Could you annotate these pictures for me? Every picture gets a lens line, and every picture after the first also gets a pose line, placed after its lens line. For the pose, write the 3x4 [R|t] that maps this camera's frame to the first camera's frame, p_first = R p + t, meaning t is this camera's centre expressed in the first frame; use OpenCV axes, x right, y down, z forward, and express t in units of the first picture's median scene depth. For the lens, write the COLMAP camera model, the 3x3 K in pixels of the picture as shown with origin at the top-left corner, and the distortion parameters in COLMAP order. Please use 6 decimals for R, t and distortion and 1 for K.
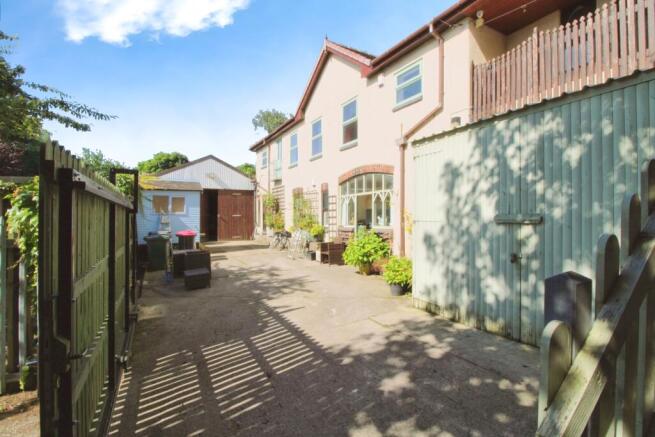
lens RADIAL K [[313.2, 0, 325.9], [0, 313.2, 224.0], [0, 0, 1]] dist [0.003527, -0.014333]
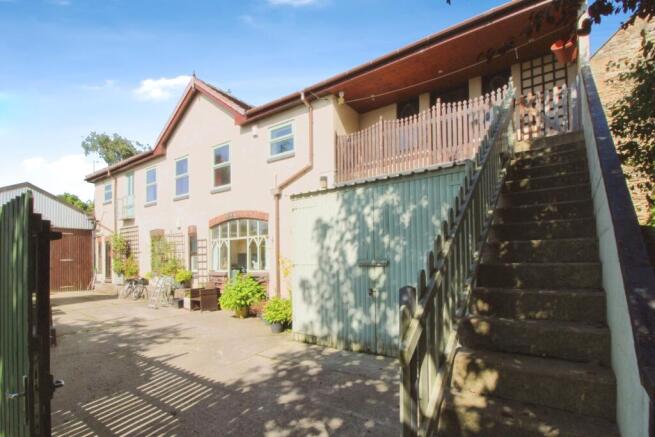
lens RADIAL K [[317.8, 0, 326.6], [0, 317.8, 261.0], [0, 0, 1]] dist [-0.002305, -0.000547]
pose [[0.910449, -0.003228, 0.413609, -0.079155], [0.012857, 0.999707, -0.020500, 0.001416], [-0.413422, 0.023982, 0.910224, -0.095936]]
